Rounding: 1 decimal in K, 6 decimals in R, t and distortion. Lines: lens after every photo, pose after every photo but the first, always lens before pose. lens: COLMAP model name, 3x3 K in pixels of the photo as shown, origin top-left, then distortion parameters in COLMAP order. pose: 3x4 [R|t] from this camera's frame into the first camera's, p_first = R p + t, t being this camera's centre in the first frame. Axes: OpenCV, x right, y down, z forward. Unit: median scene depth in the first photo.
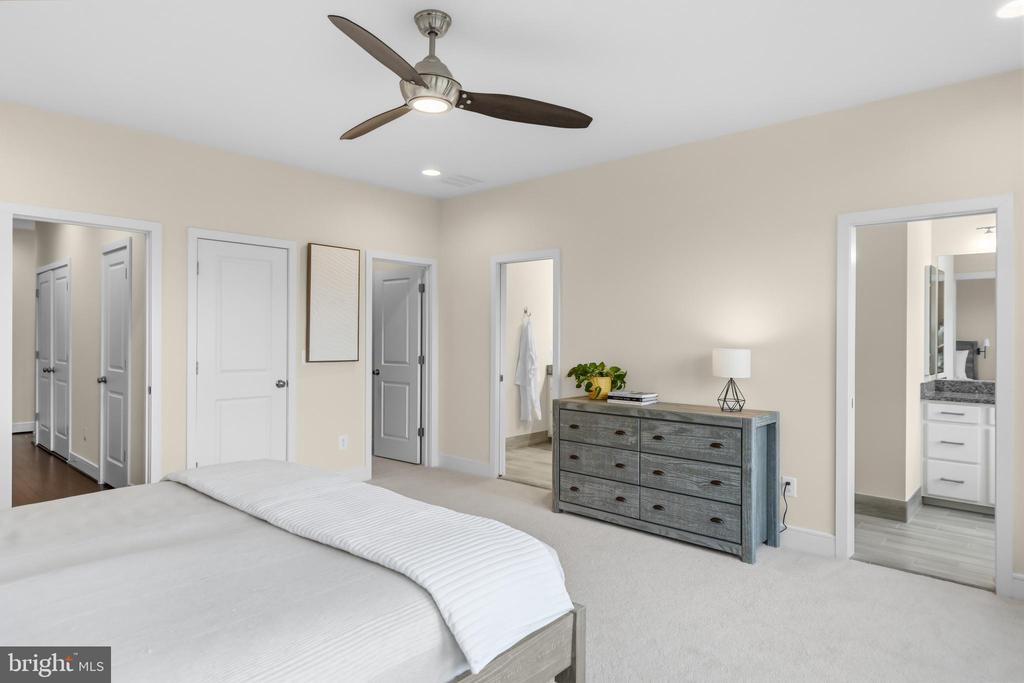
lens RADIAL K [[609.7, 0, 512.3], [0, 609.7, 341.4], [0, 0, 1]] dist [0.007556, 0.000484]
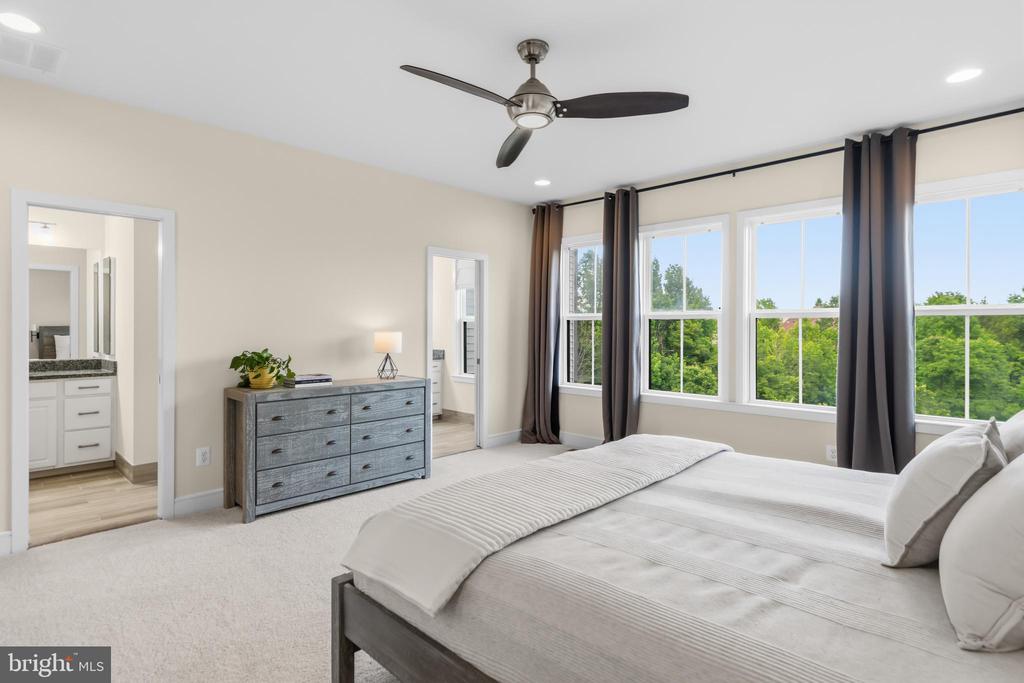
lens RADIAL K [[534.2, 0, 512.3], [0, 534.2, 332.8], [0, 0, 1]] dist [-0.002961, -0.000395]
pose [[0.006480, -0.018472, 0.999808, -0.779950], [-0.002618, 0.999826, 0.018489, -0.007030], [-0.999976, -0.002738, 0.006431, 0.701884]]
